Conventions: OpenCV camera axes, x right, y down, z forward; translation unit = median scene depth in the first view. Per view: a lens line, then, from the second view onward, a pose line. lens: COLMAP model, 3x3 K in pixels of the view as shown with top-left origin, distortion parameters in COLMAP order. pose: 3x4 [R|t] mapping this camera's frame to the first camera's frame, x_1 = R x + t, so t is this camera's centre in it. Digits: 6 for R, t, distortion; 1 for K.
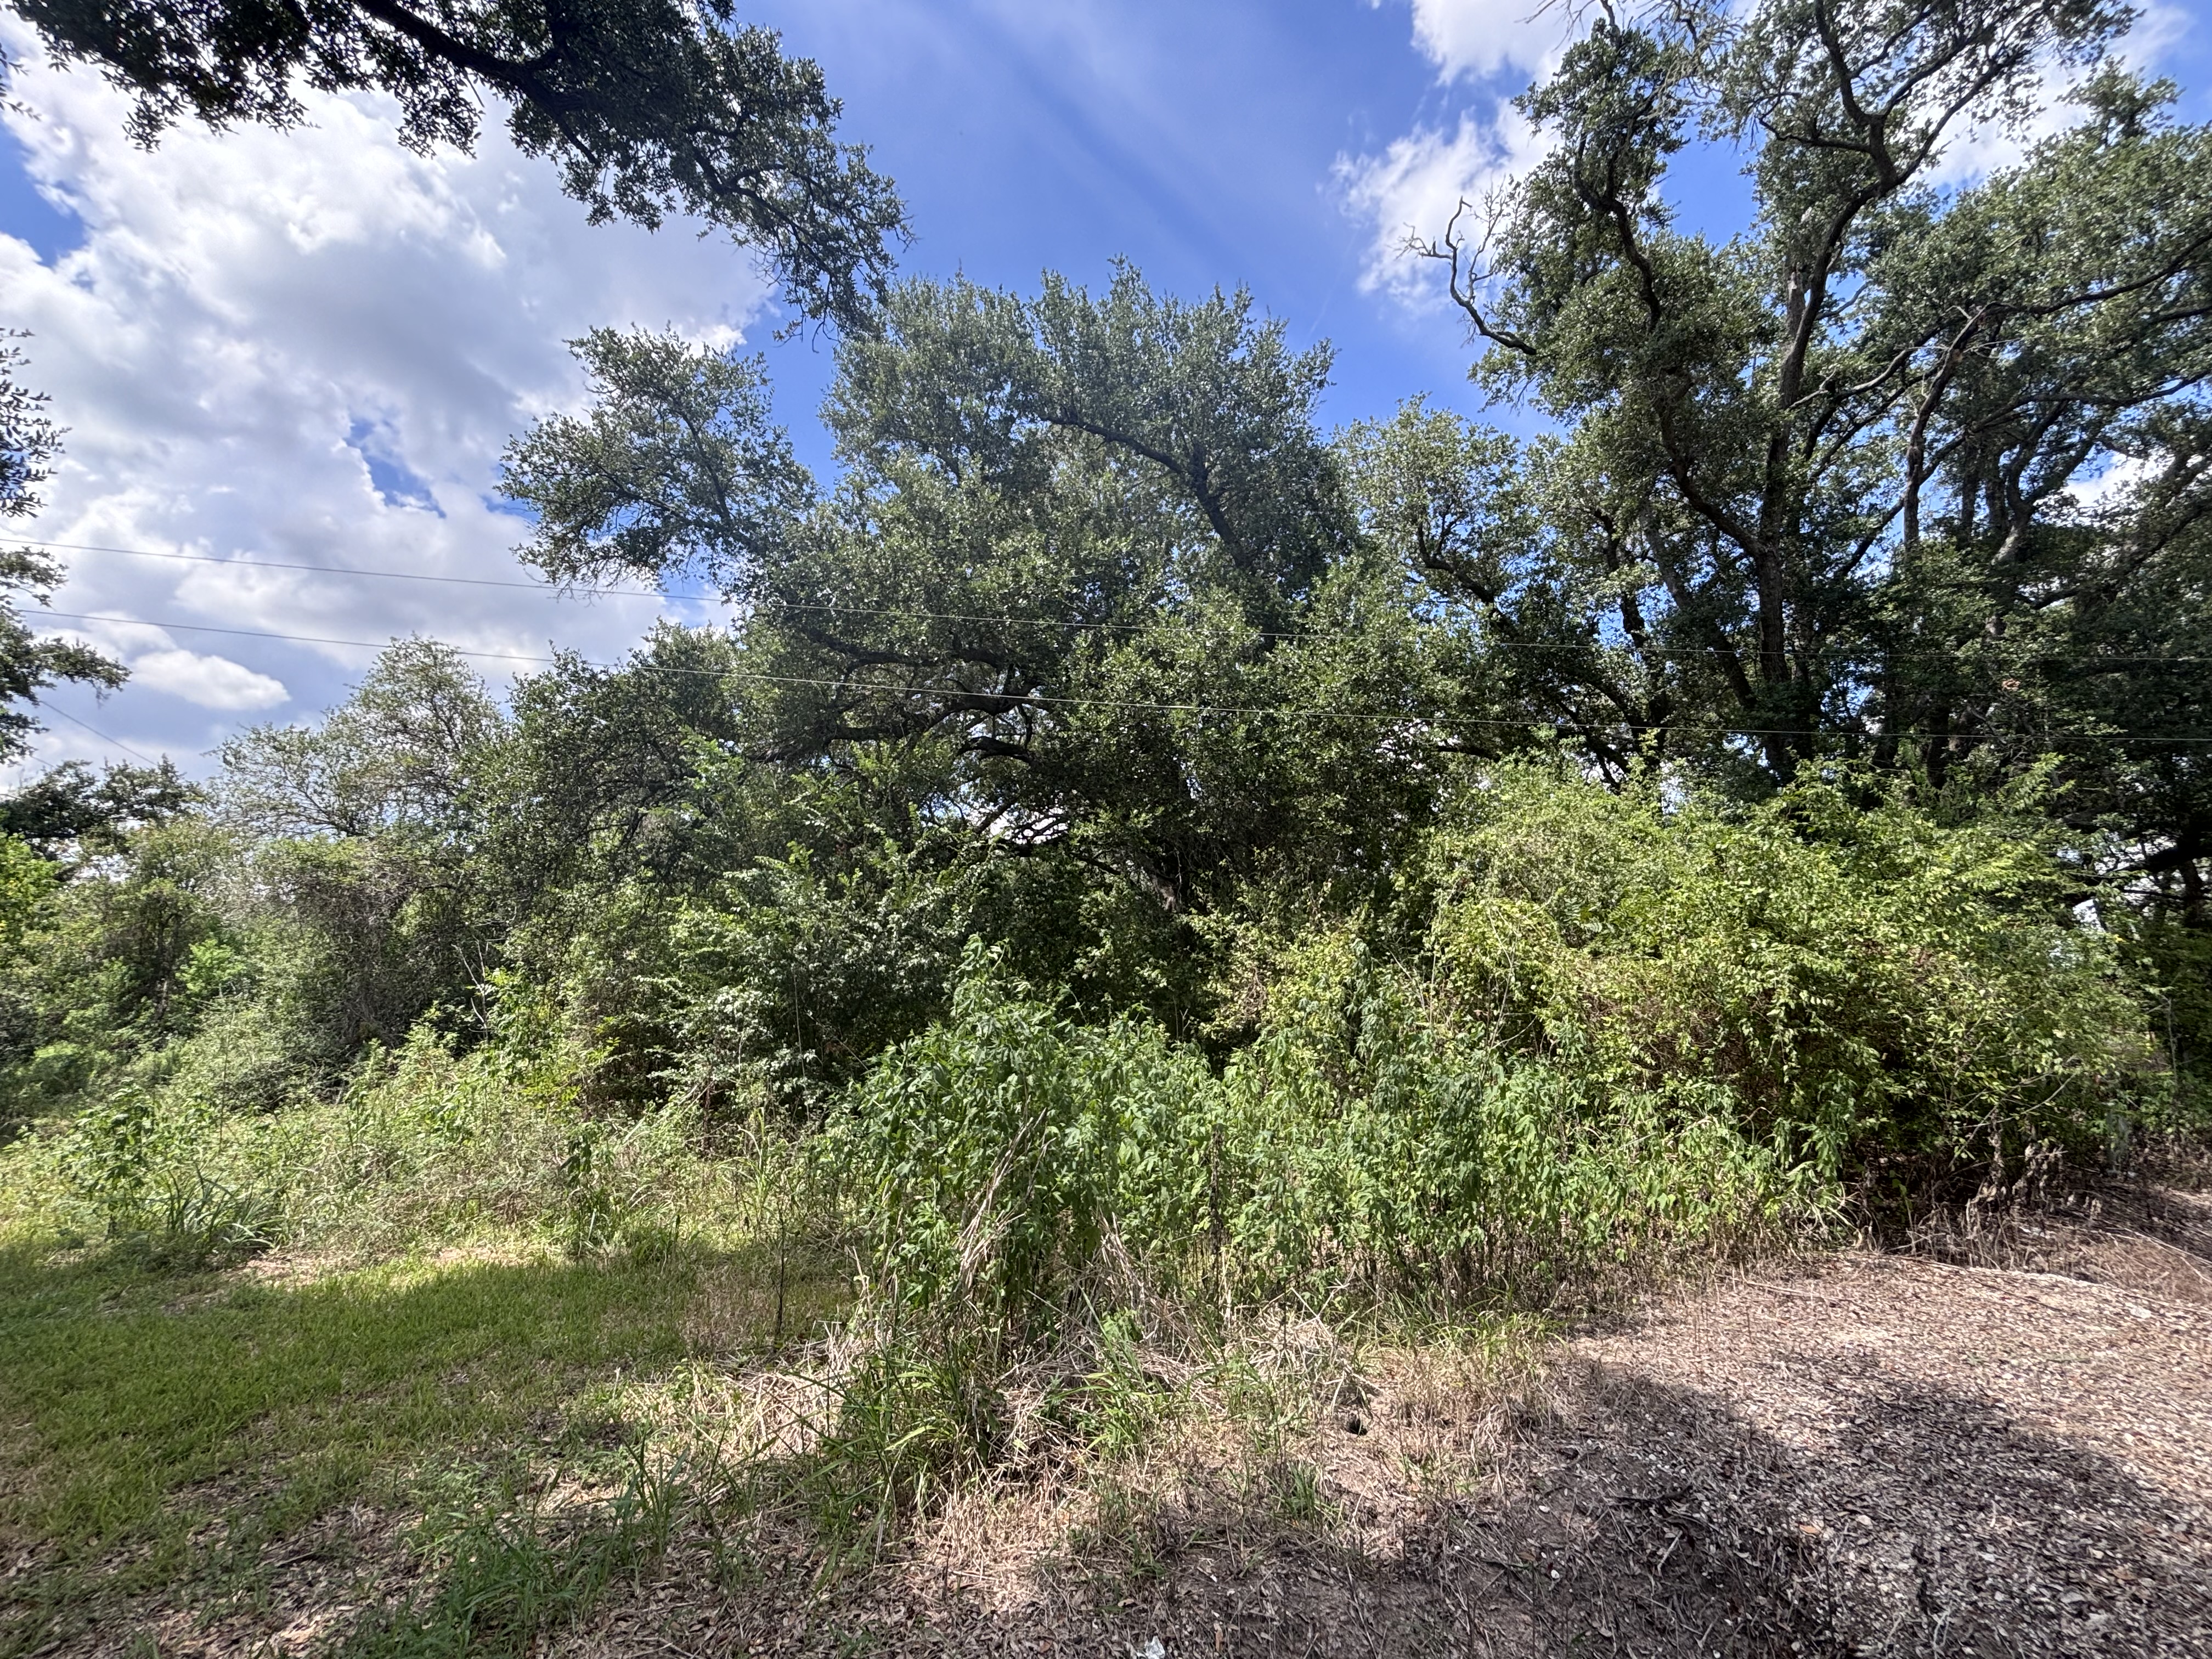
lens RADIAL K [[897.8, 0, 1099.2], [0, 897.8, 830.3], [0, 0, 1]] dist [0.000283, 0.000280]
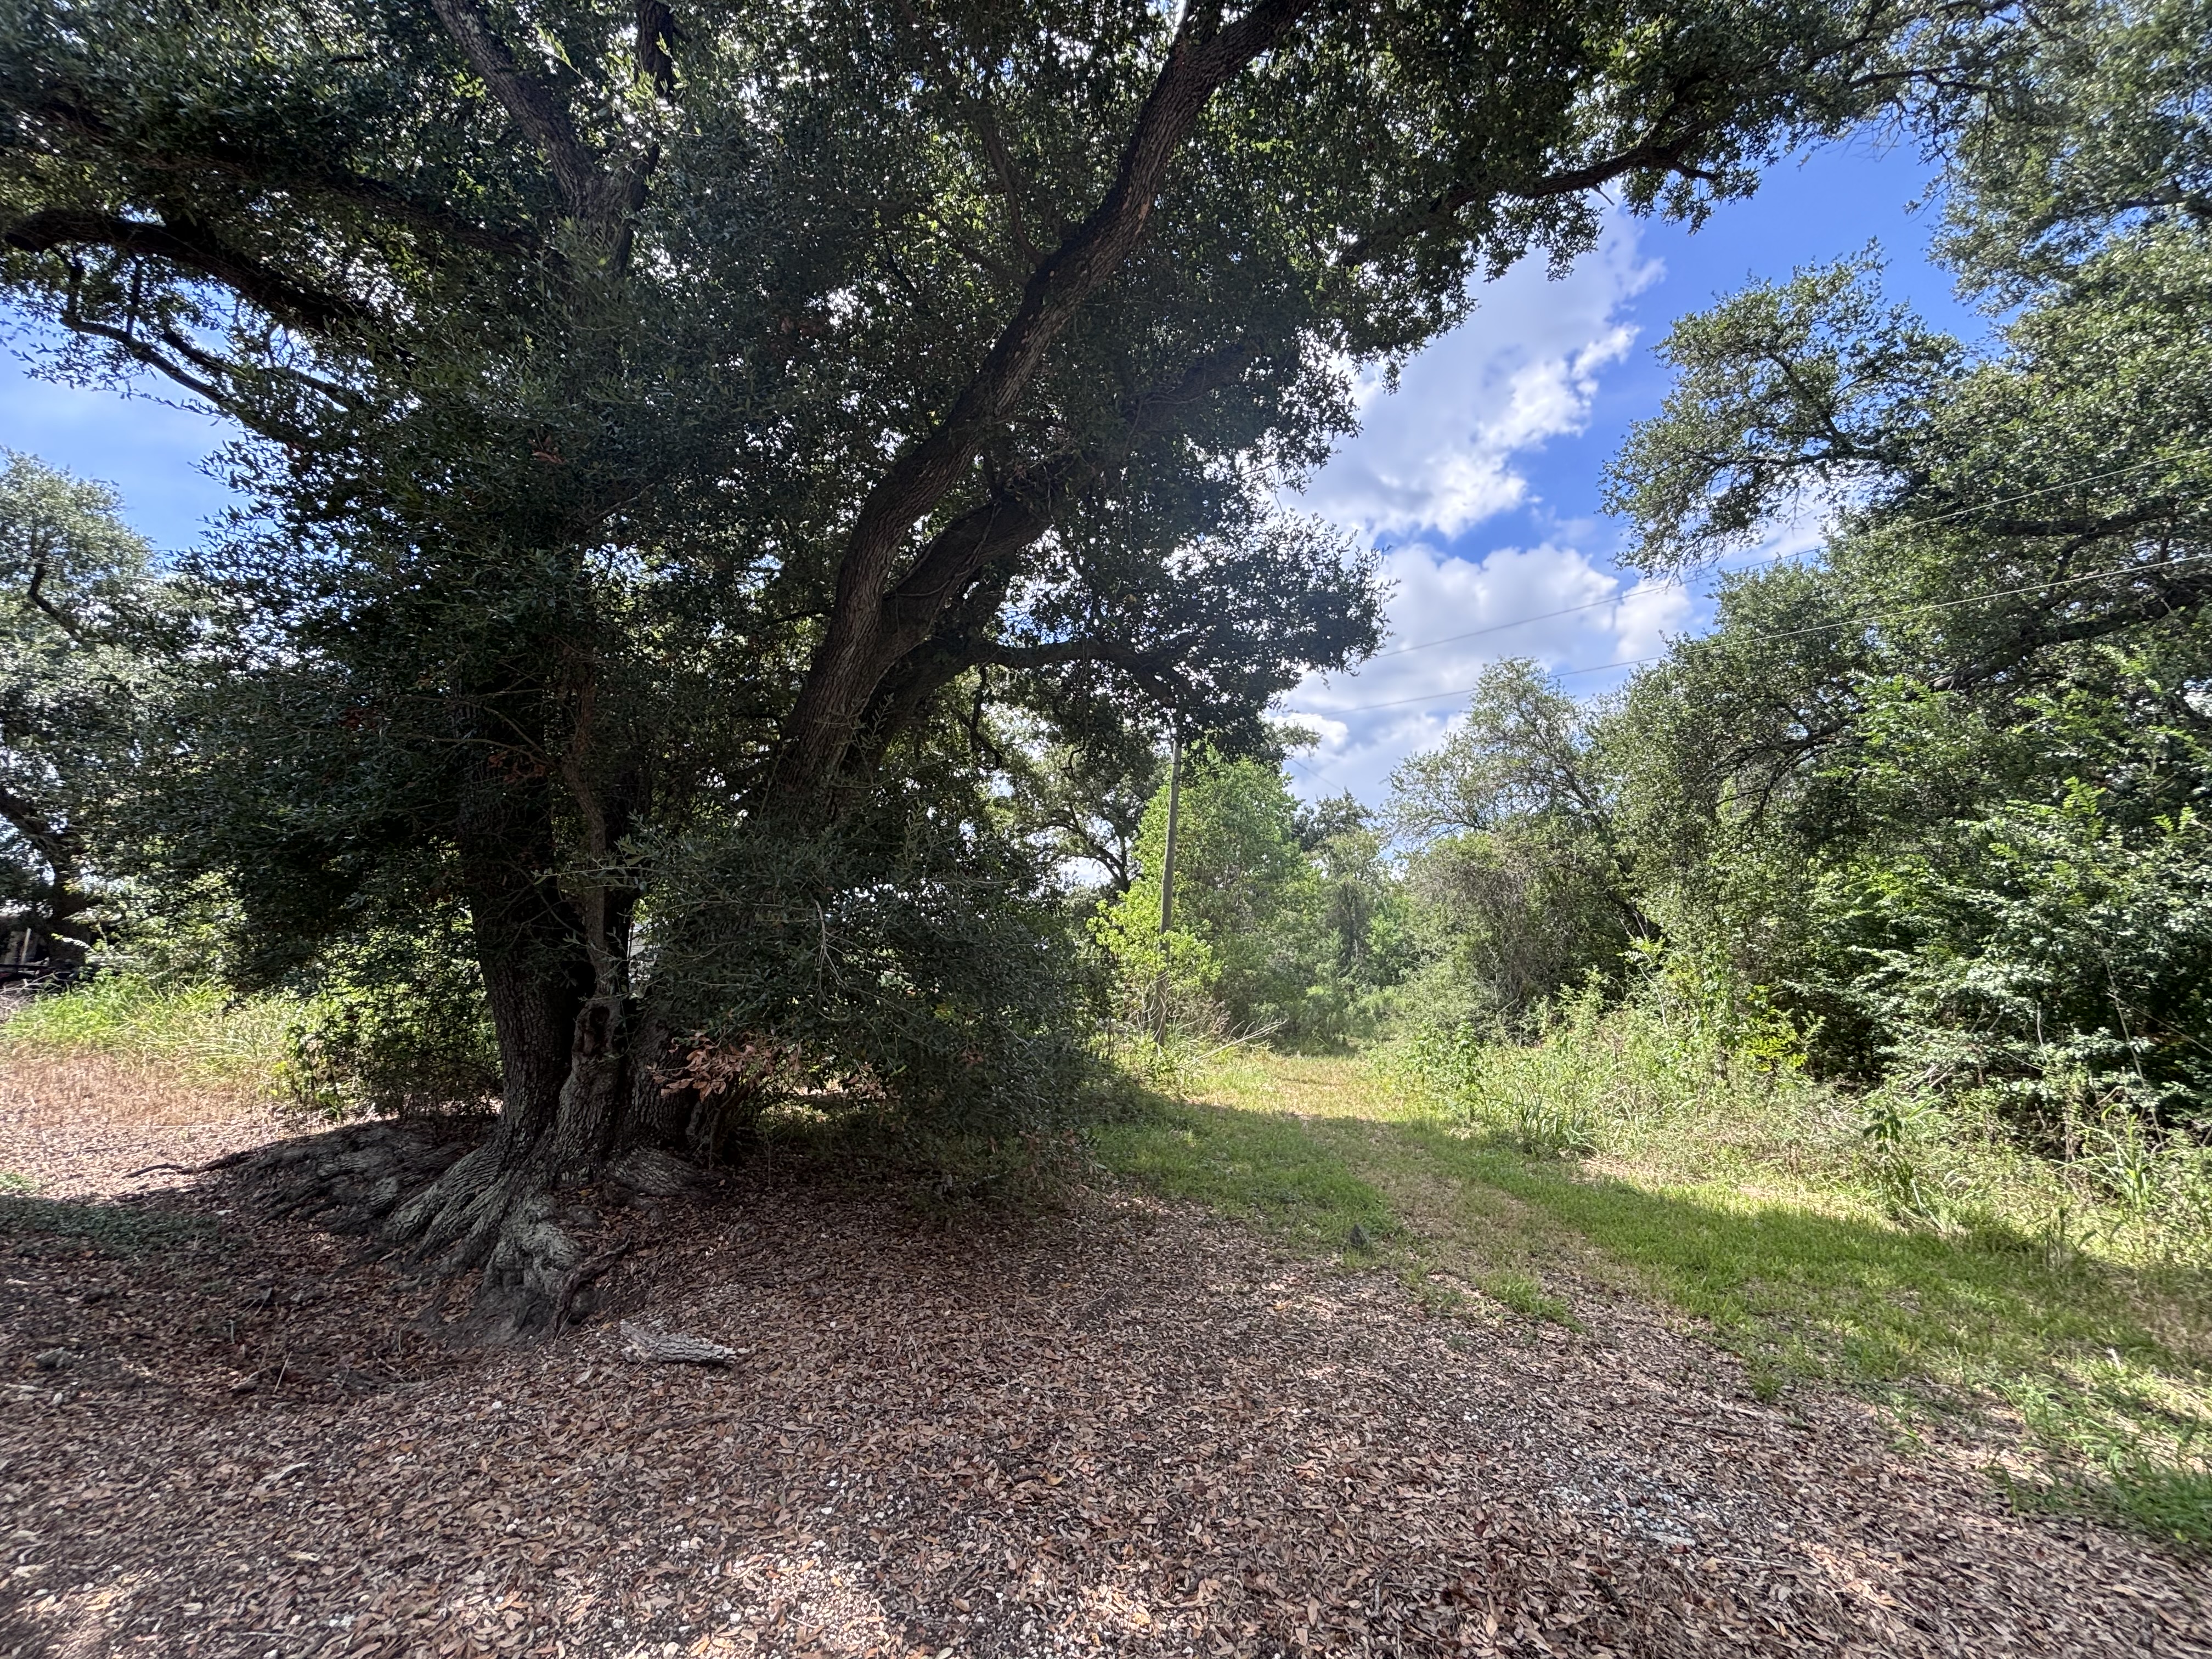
lens RADIAL K [[897.8, 0, 1099.2], [0, 897.8, 830.3], [0, 0, 1]] dist [0.000283, 0.000280]
pose [[0.508790, -0.105509, -0.854401, -0.070219], [0.140210, 0.989366, -0.038681, -0.032154], [0.849396, -0.100115, 0.518173, -0.148898]]
